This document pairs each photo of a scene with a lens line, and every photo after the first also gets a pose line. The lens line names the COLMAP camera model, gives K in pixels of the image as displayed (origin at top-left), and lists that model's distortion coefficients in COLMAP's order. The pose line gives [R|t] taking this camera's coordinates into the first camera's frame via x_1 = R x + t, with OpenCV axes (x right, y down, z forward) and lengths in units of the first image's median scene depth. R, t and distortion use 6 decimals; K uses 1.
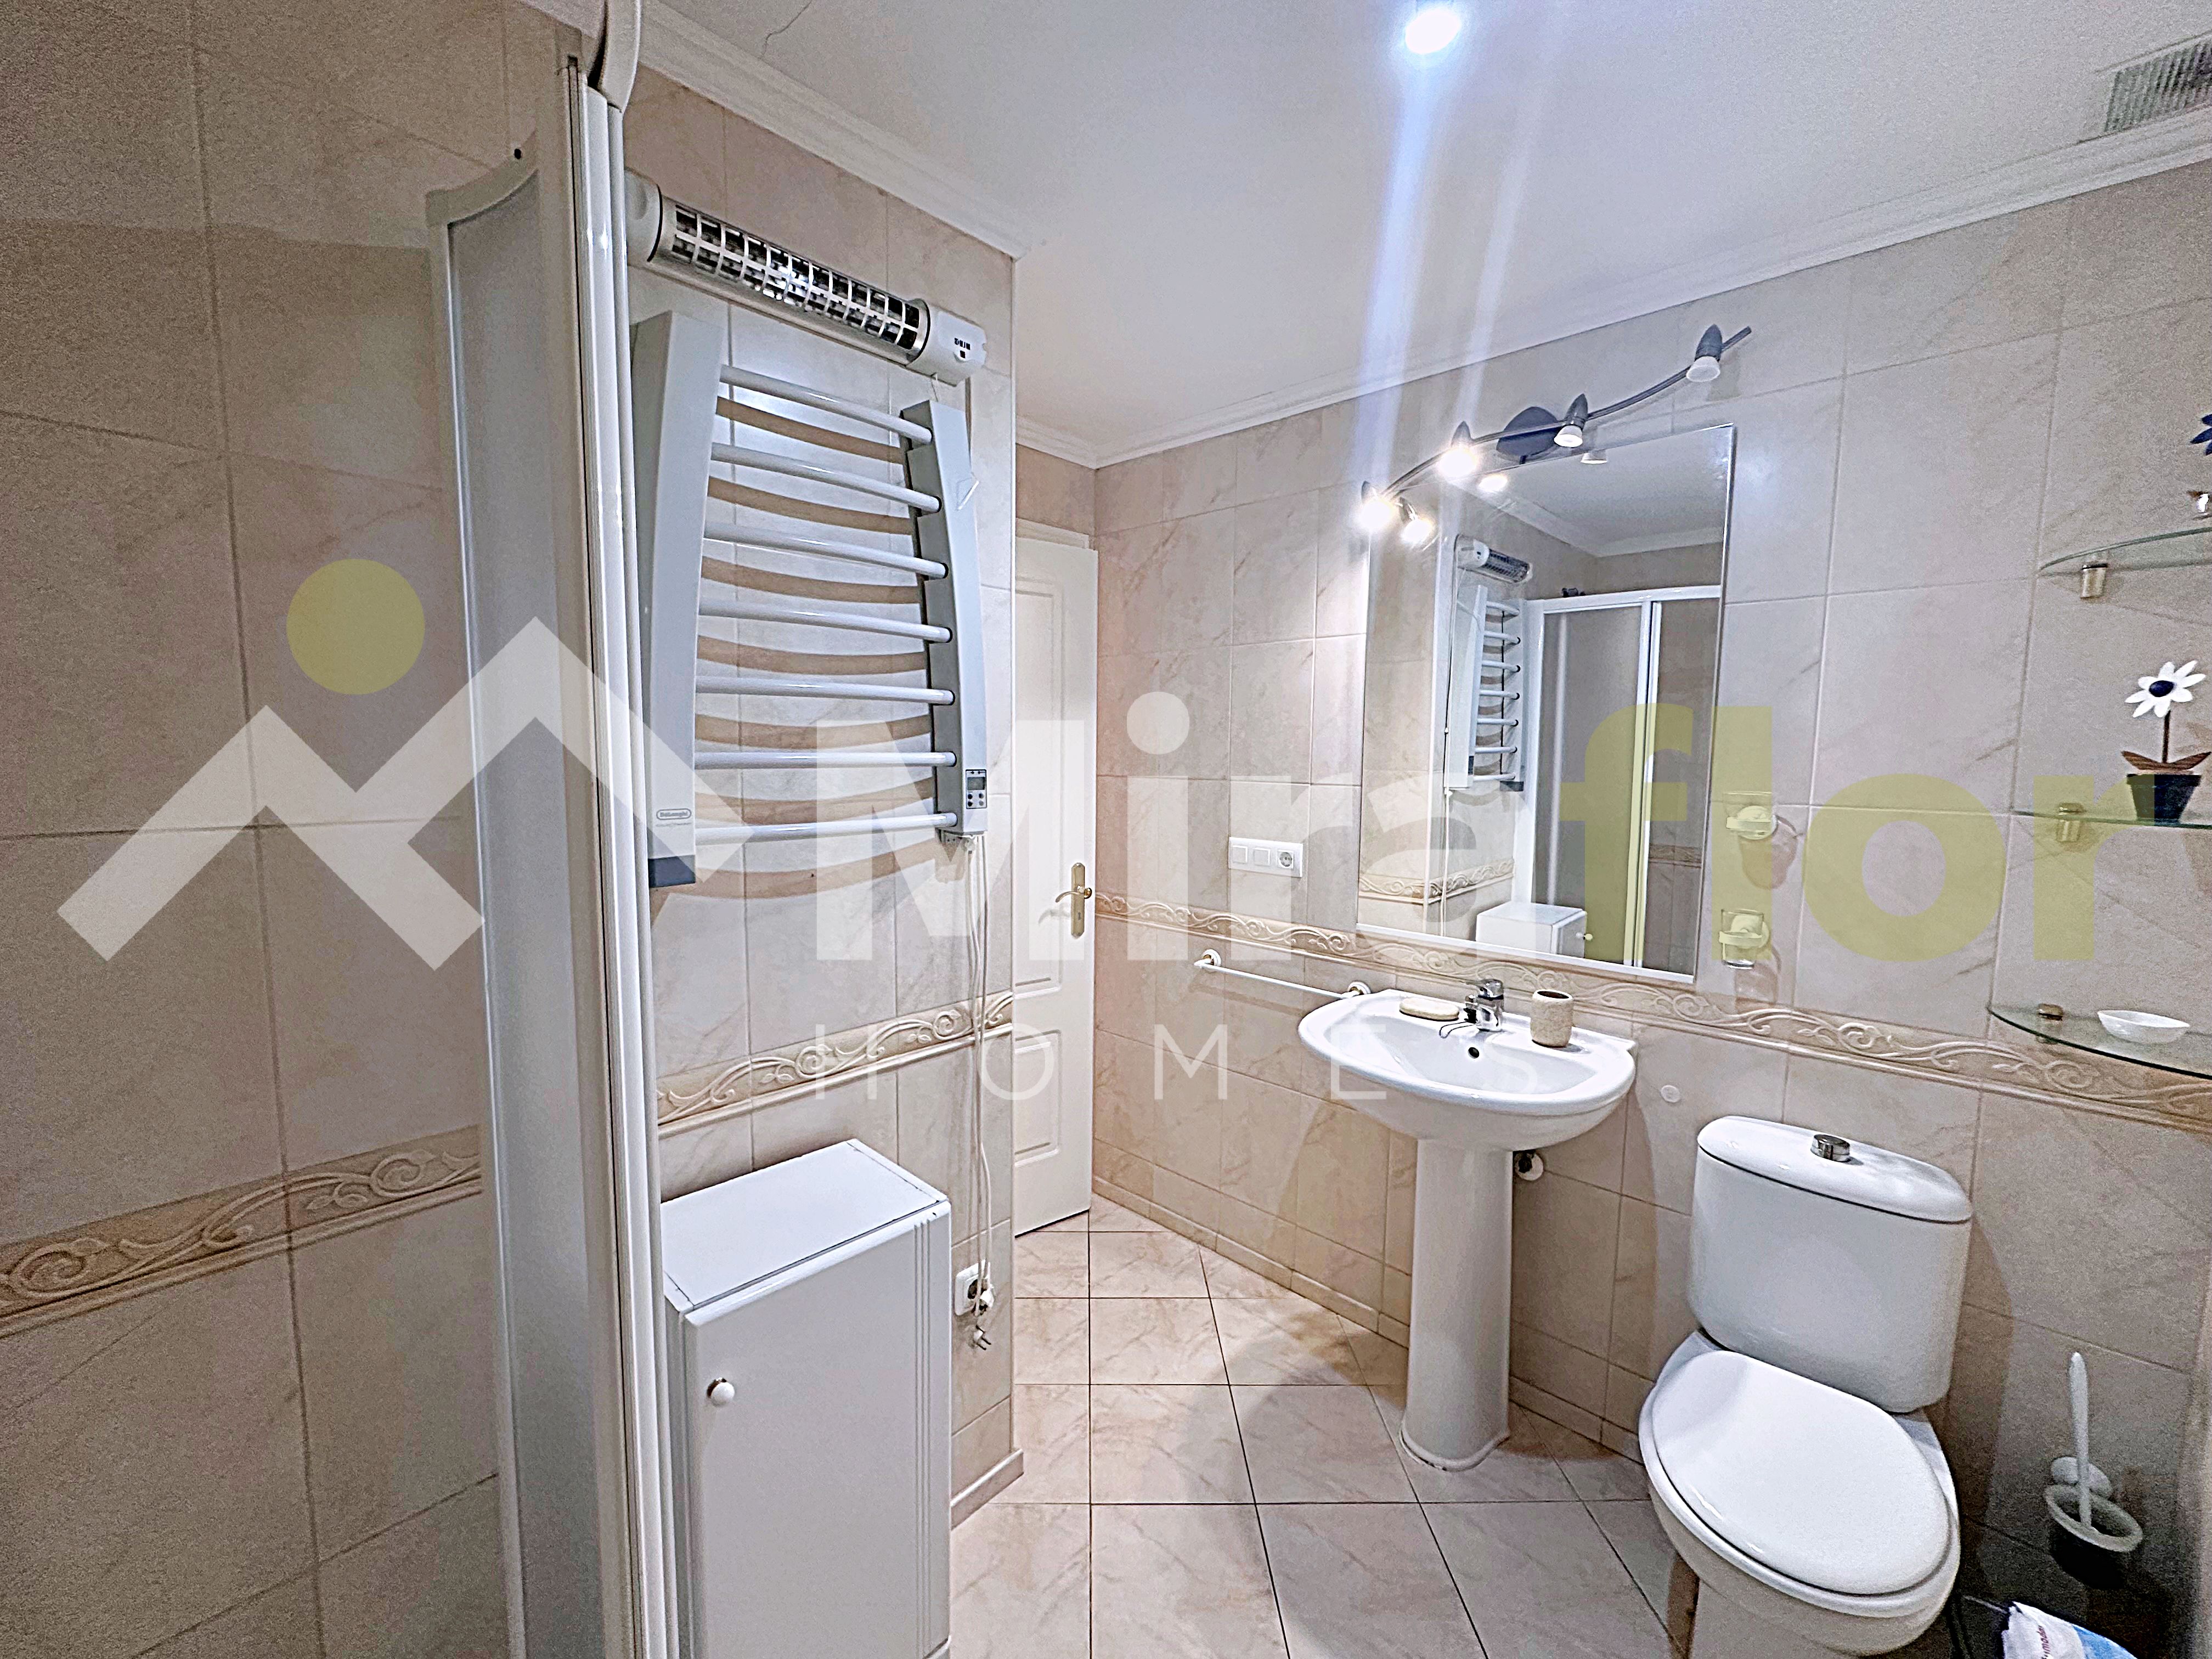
lens RADIAL K [[883.2, 0, 1116.4], [0, 883.2, 826.2], [0, 0, 1]] dist [-0.001754, -0.000368]
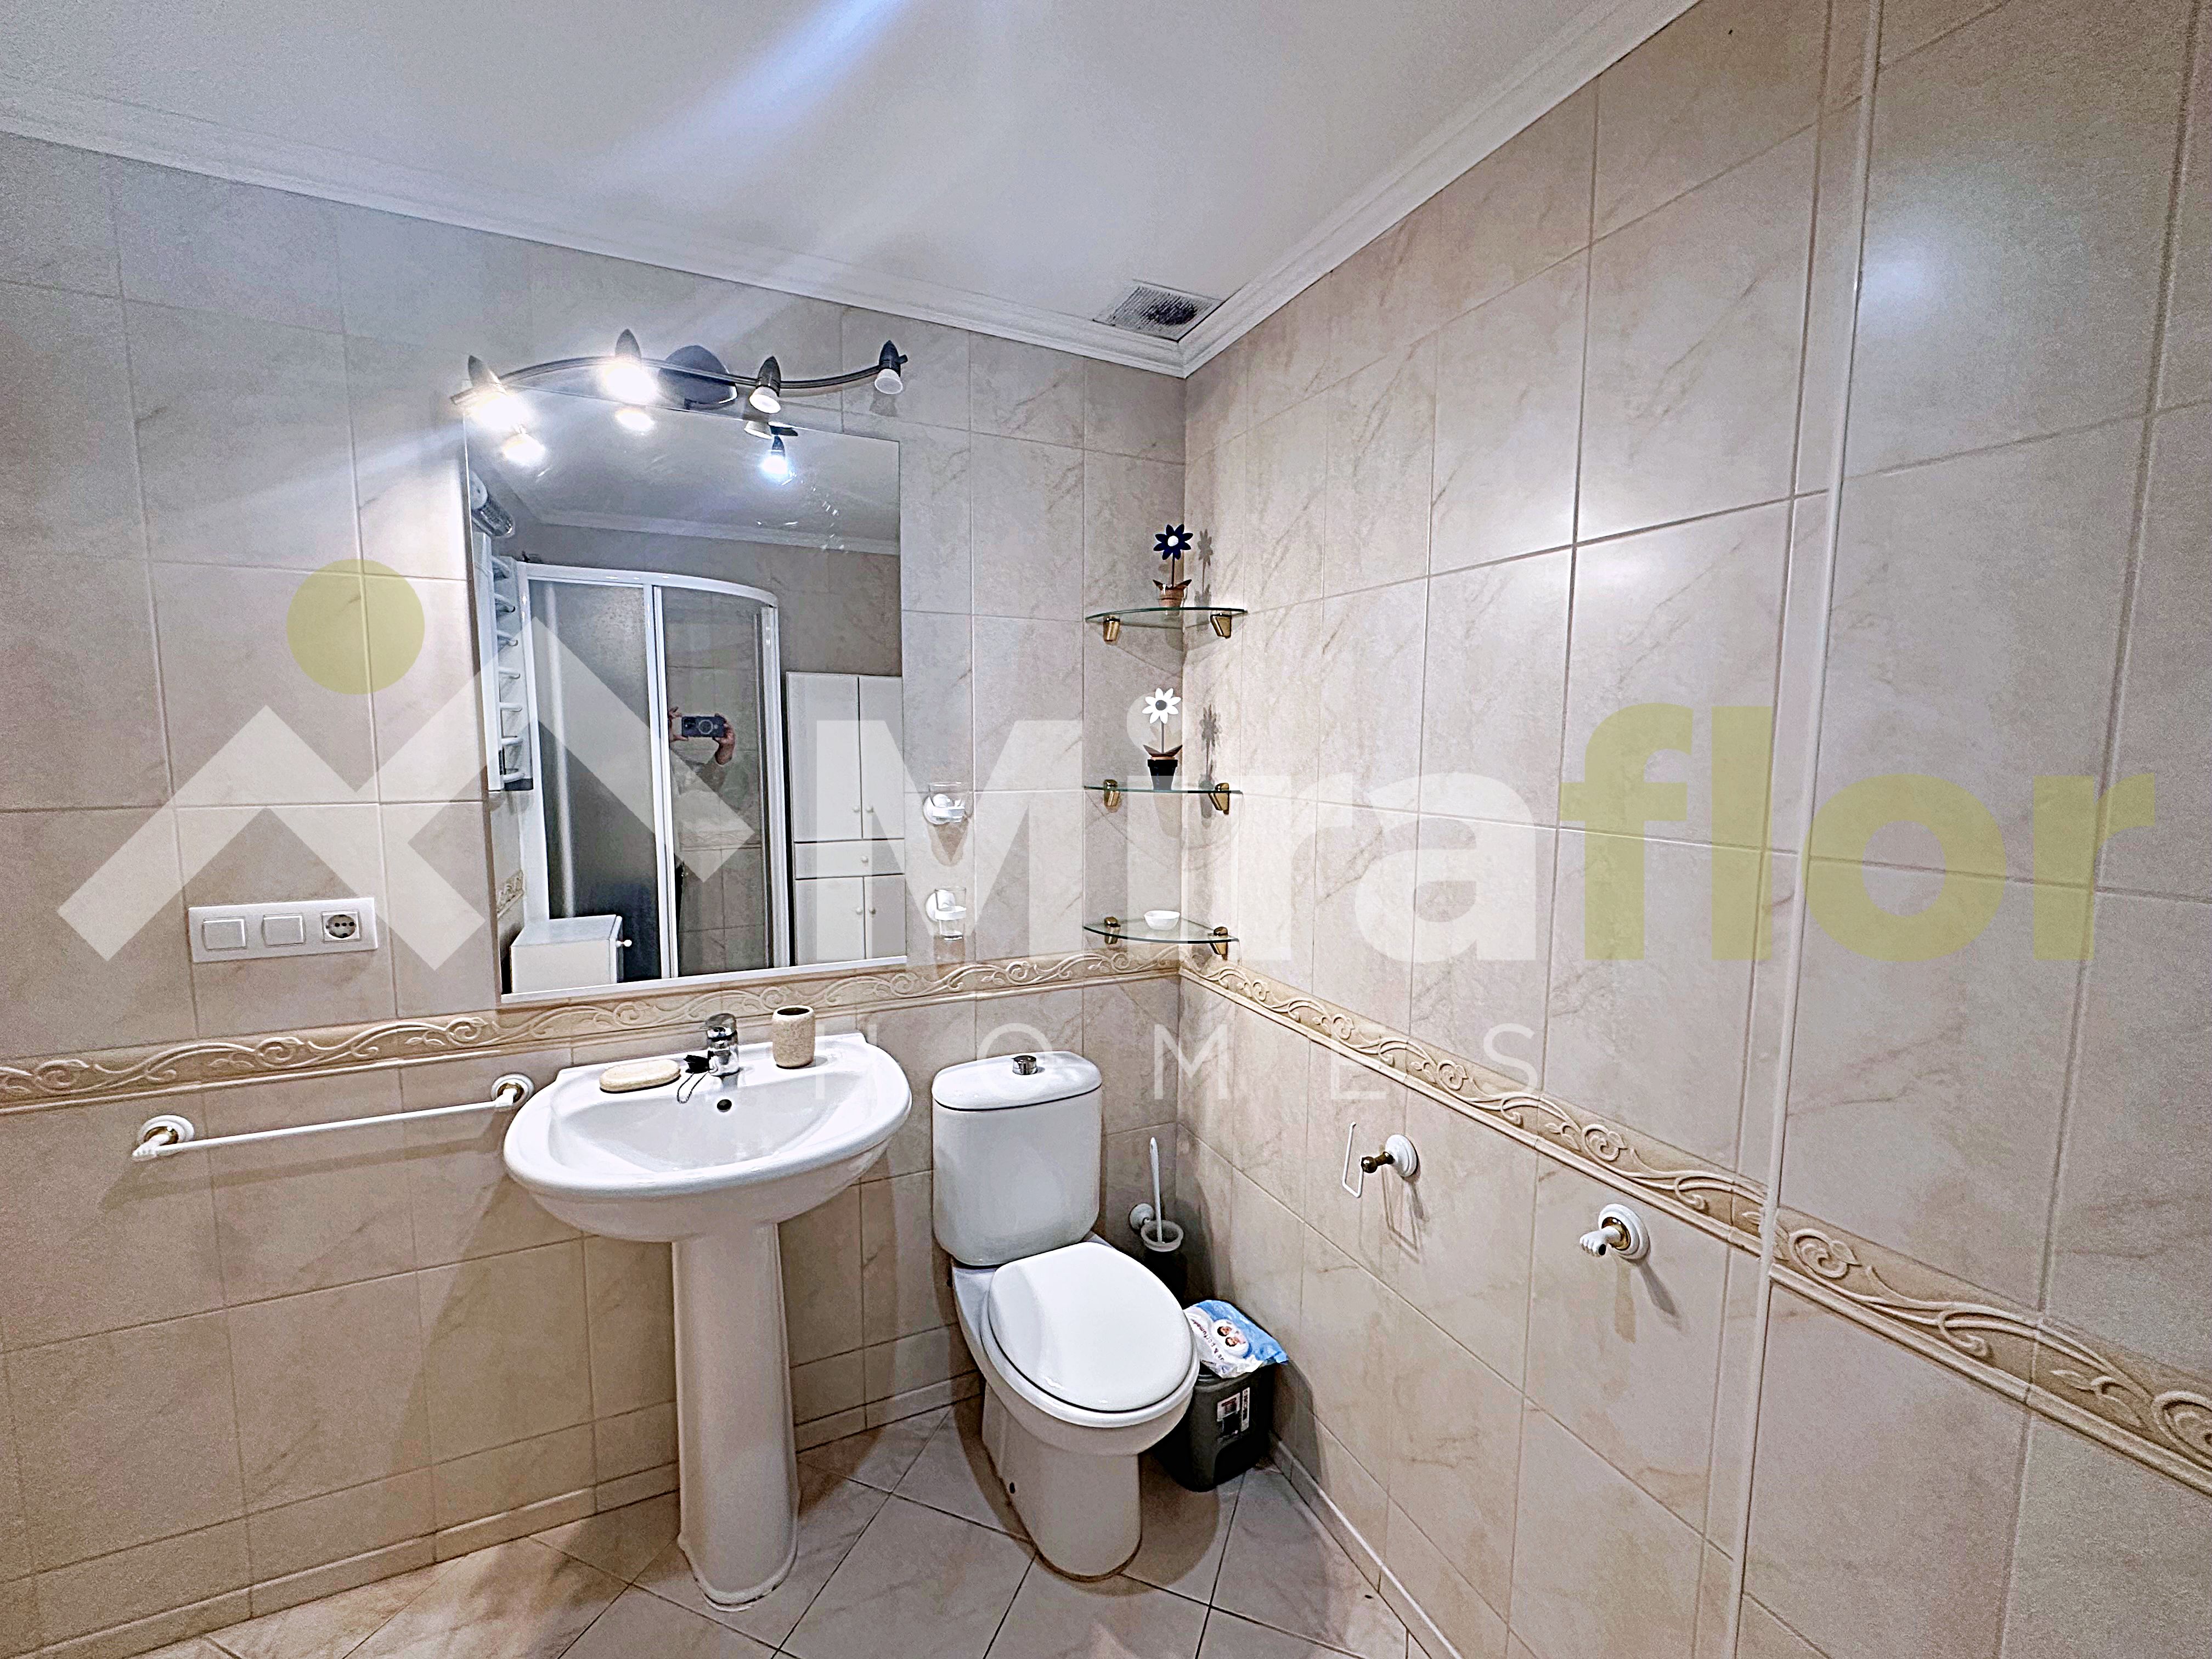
lens RADIAL K [[883.2, 0, 1098.5], [0, 883.2, 828.0], [0, 0, 1]] dist [-0.001754, -0.000368]
pose [[0.375524, -0.101677, 0.921218, -0.237282], [0.080639, 0.993779, 0.076815, -0.049267], [-0.923298, 0.045440, 0.381387, 0.367798]]
